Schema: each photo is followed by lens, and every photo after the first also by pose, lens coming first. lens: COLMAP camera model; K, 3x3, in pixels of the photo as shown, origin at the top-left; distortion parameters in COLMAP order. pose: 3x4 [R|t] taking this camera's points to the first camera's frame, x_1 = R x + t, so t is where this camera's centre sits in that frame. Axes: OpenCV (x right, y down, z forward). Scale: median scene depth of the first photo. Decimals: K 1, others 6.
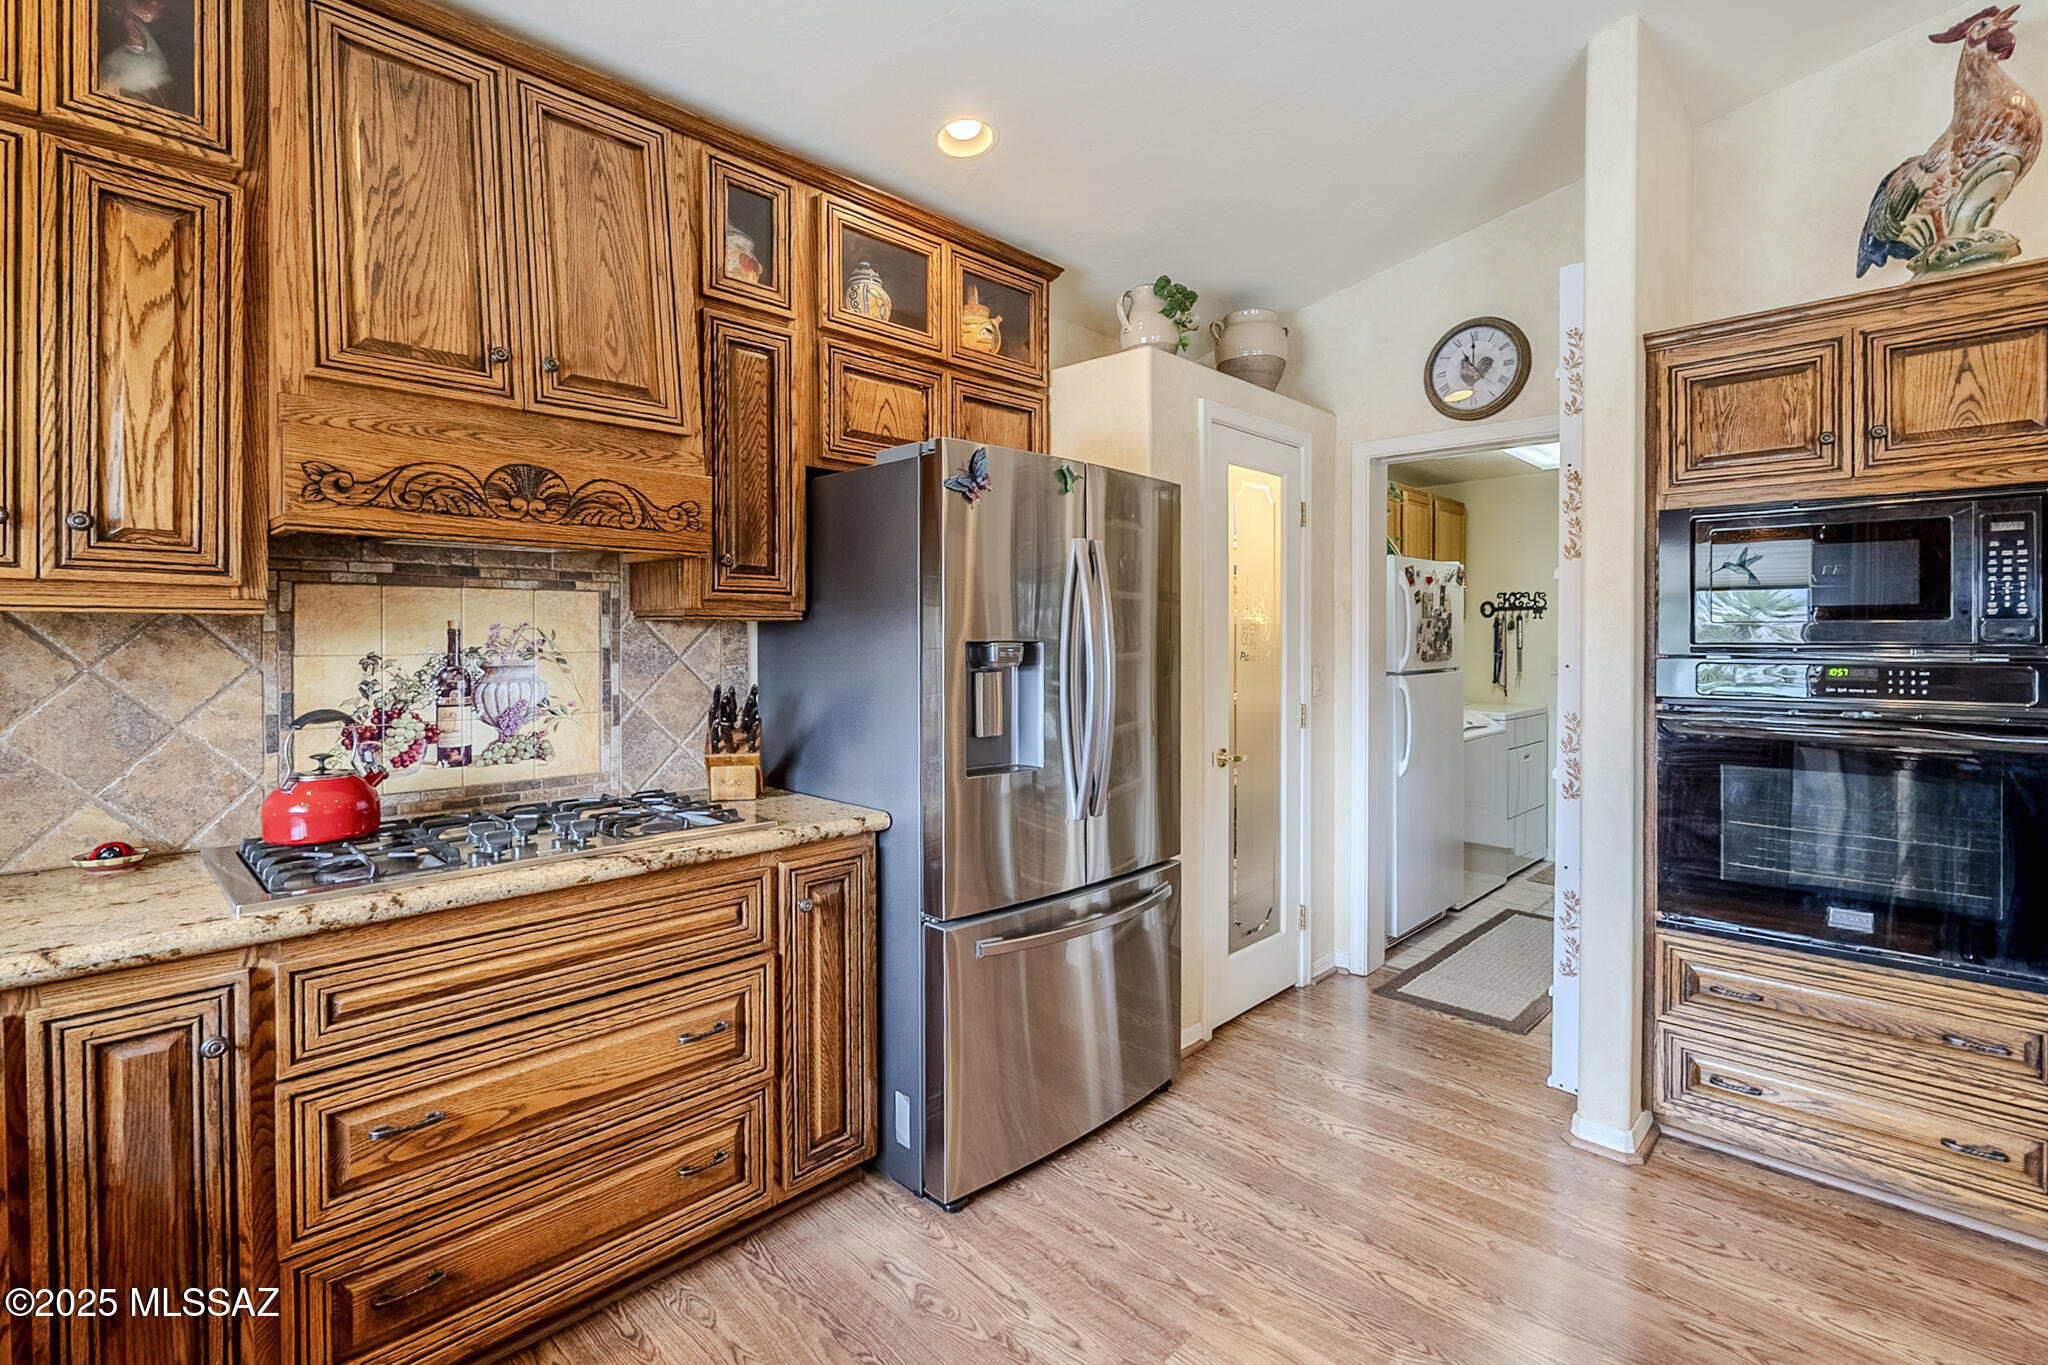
lens RADIAL K [[935.4, 0, 1021.9], [0, 935.4, 641.4], [0, 0, 1]] dist [-0.003776, 0.000119]
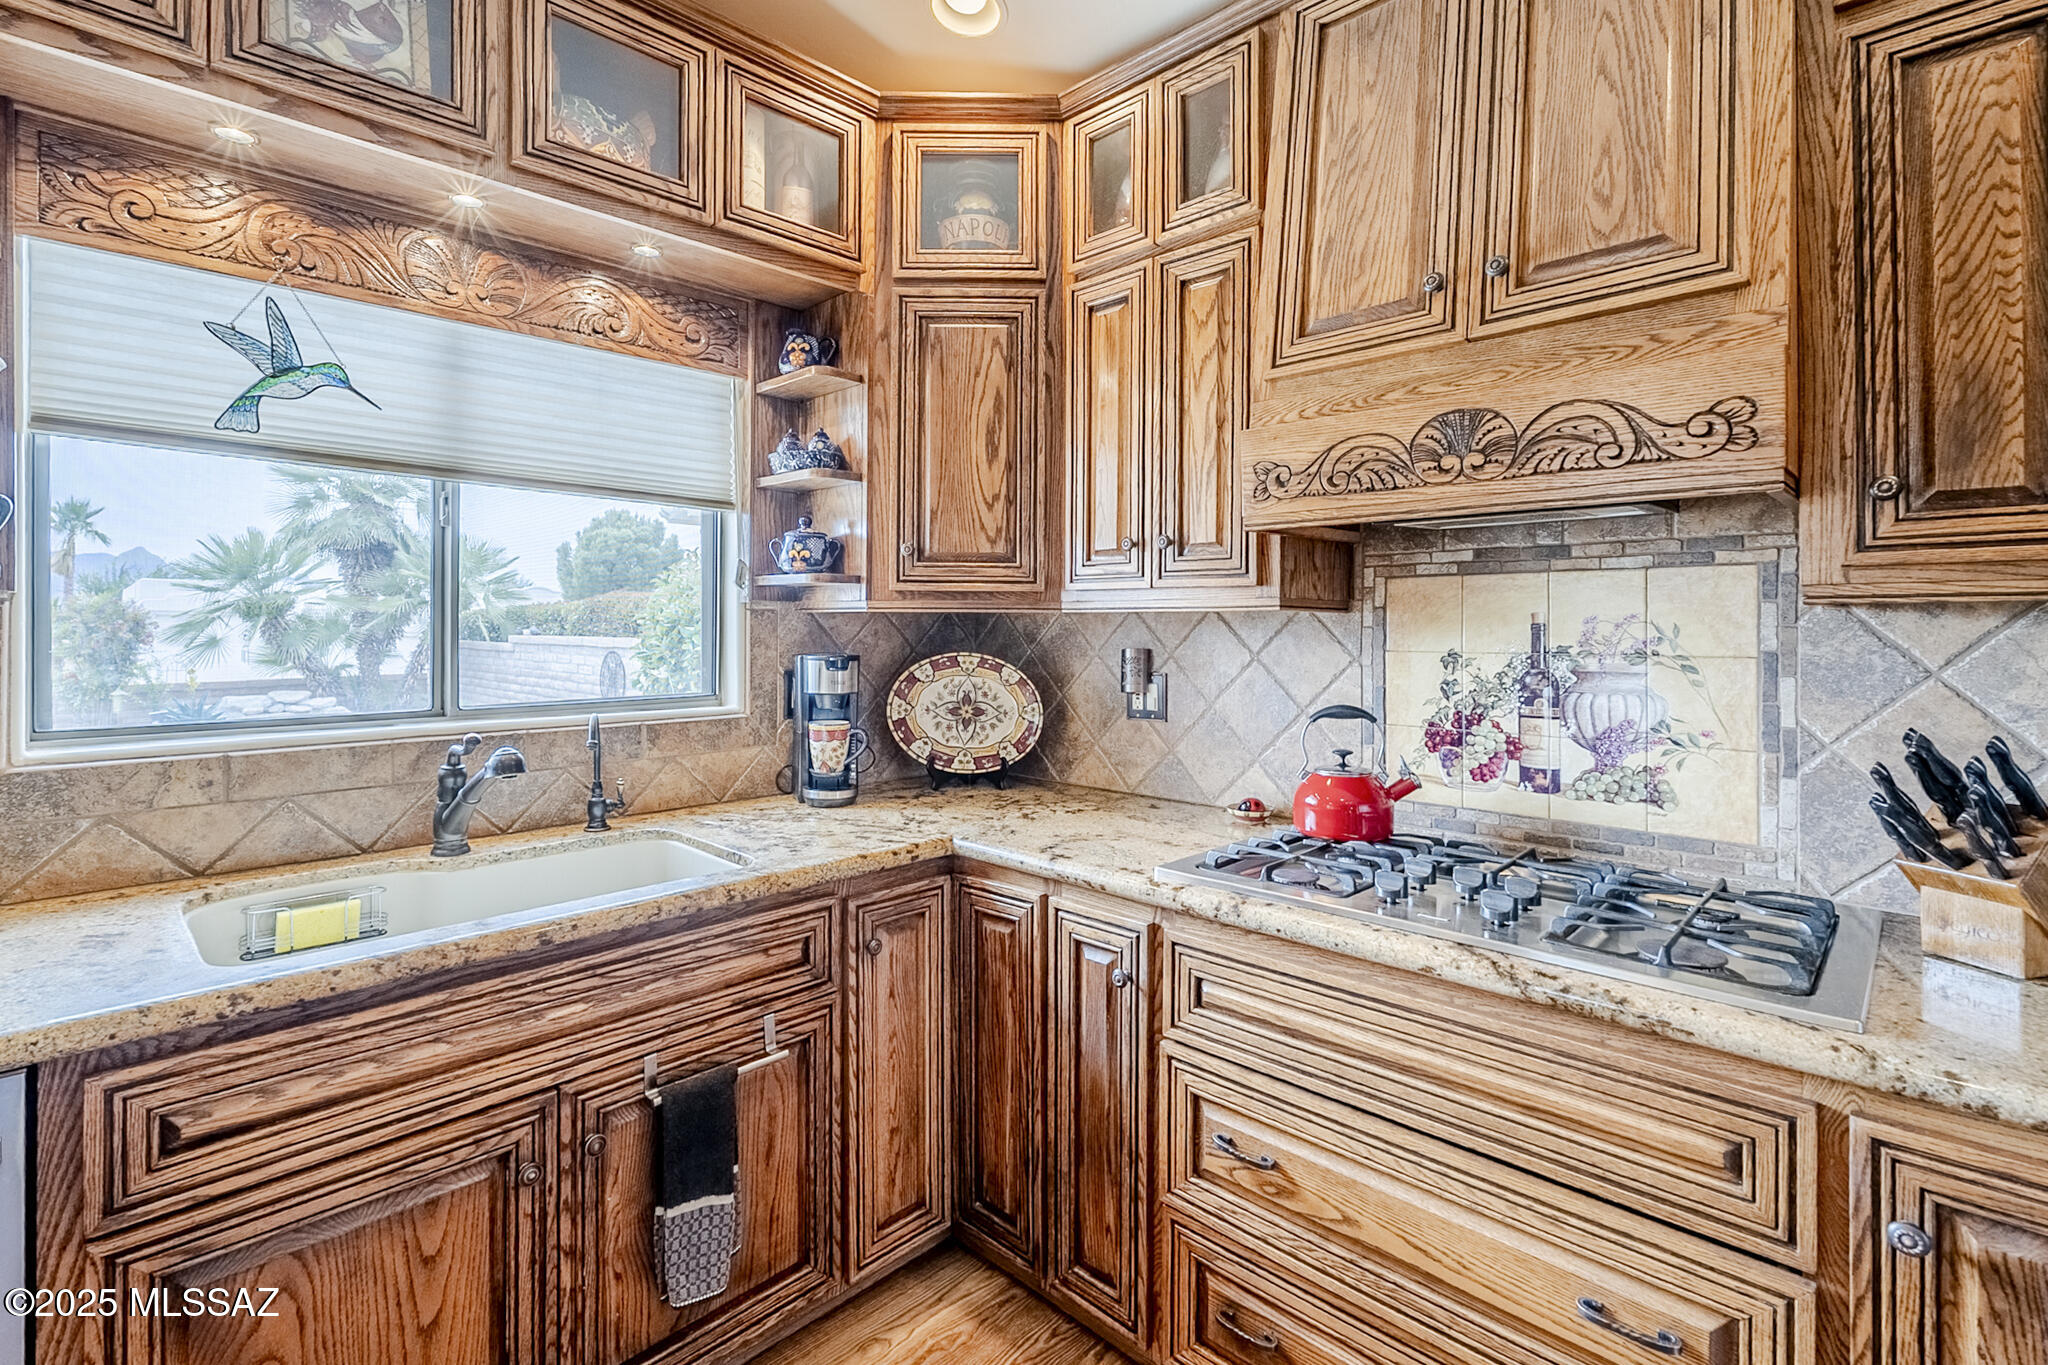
lens RADIAL K [[932.9, 0, 1027.7], [0, 932.9, 617.3], [0, 0, 1]] dist [-0.008293, 0.000403]
pose [[0.006701, -0.011719, -0.999909, 0.204186], [-0.010305, 0.999877, -0.011788, -0.004366], [0.999924, 0.010383, 0.006579, 0.555977]]
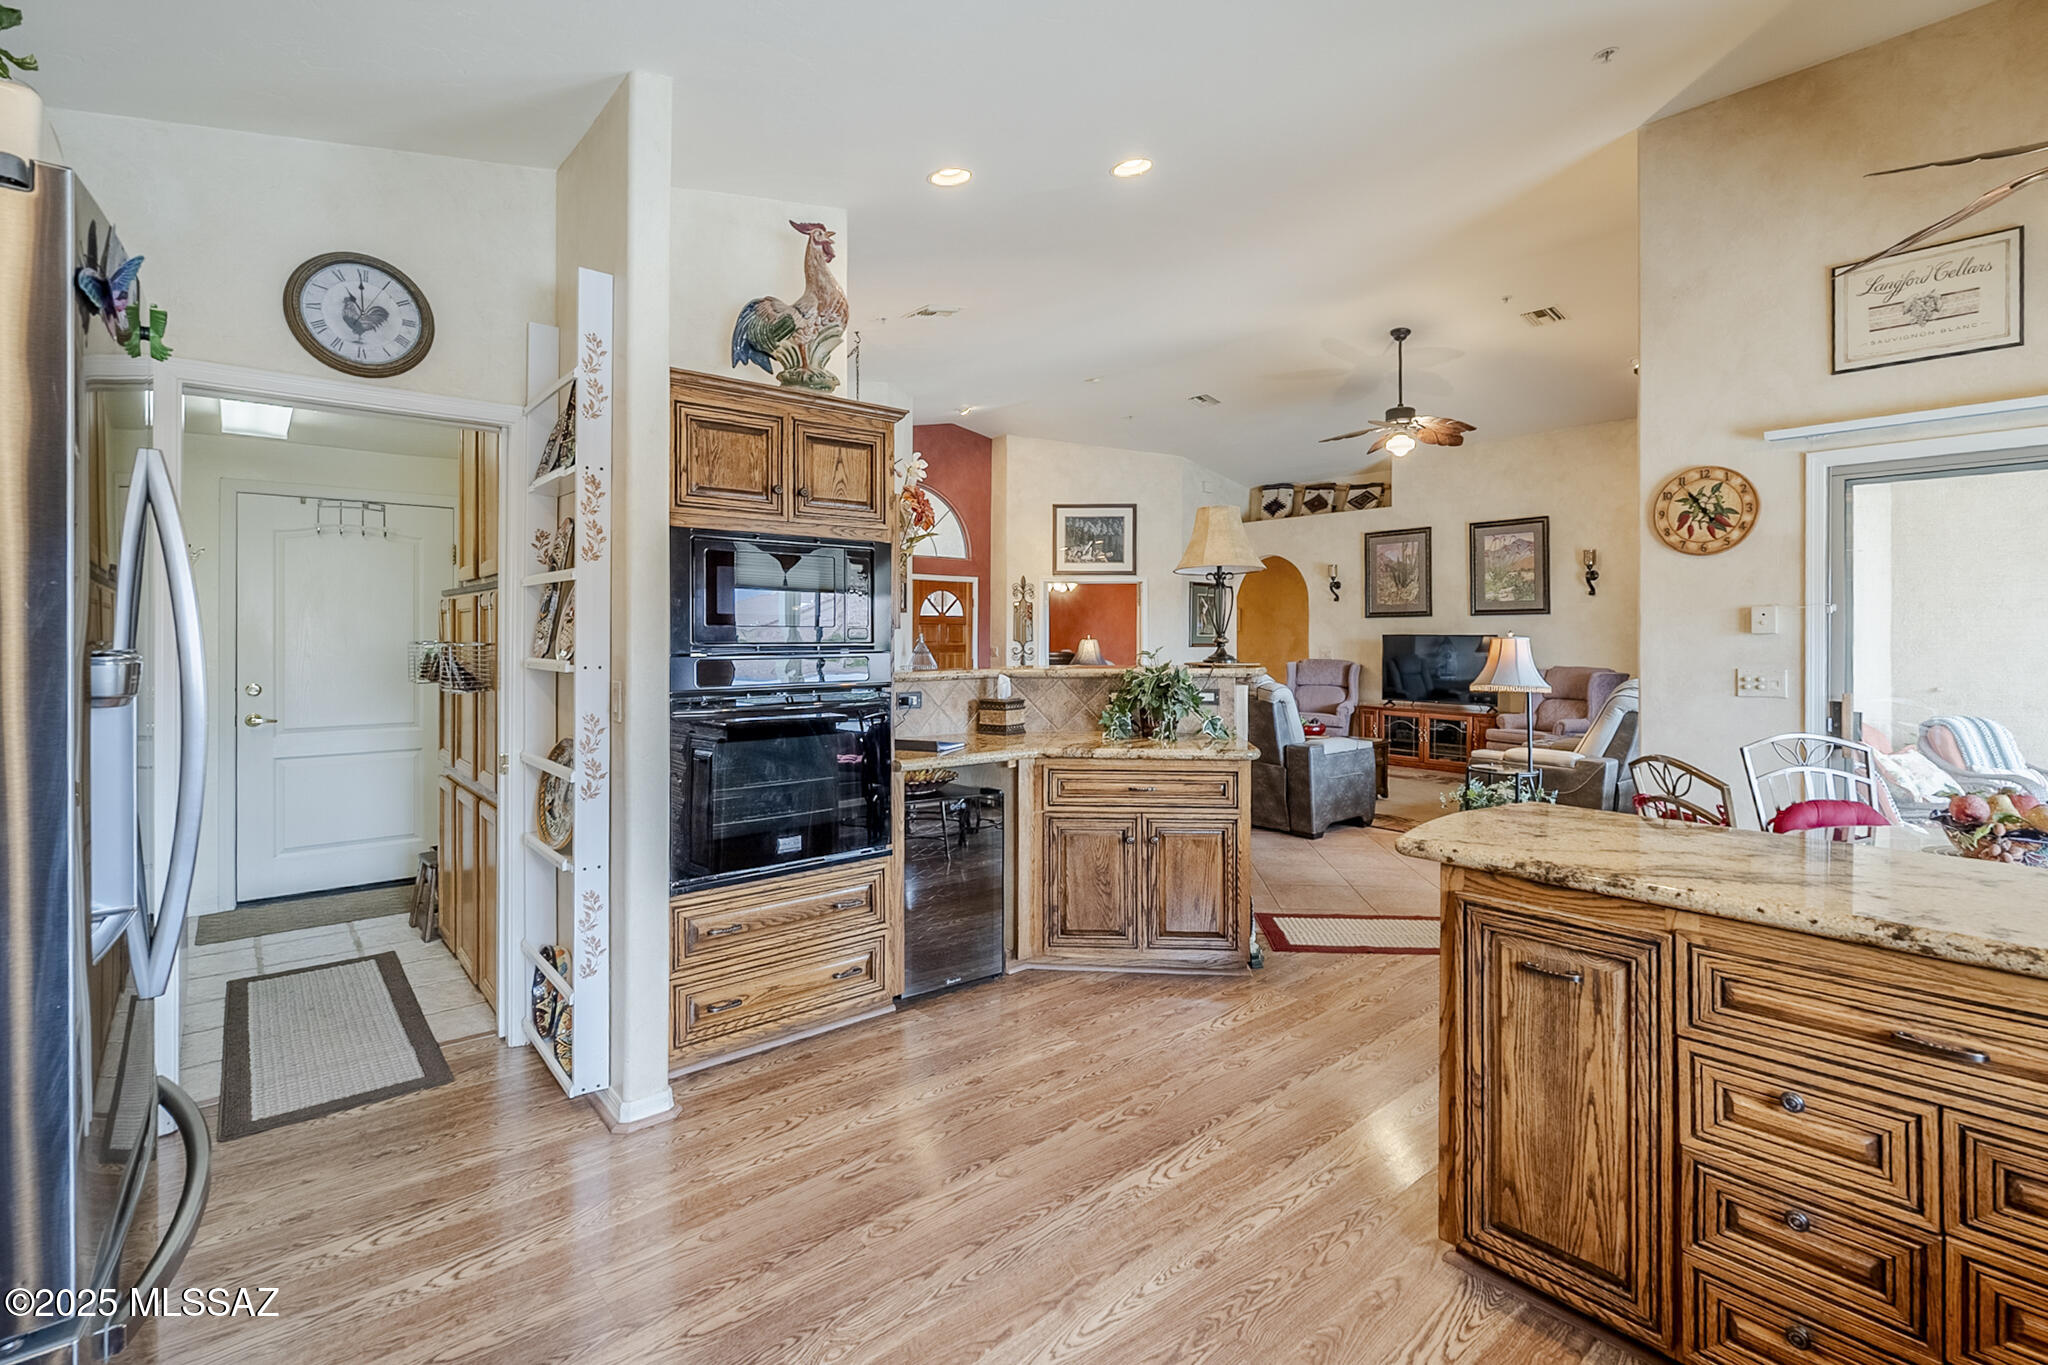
lens RADIAL K [[950.5, 0, 1041.4], [0, 950.5, 628.4], [0, 0, 1]] dist [-0.004573, 0.000128]
pose [[0.074496, 0.006602, 0.997199, -0.477733], [0.005723, 0.999959, -0.007048, -0.006393], [-0.997205, 0.006232, 0.074455, 0.525812]]
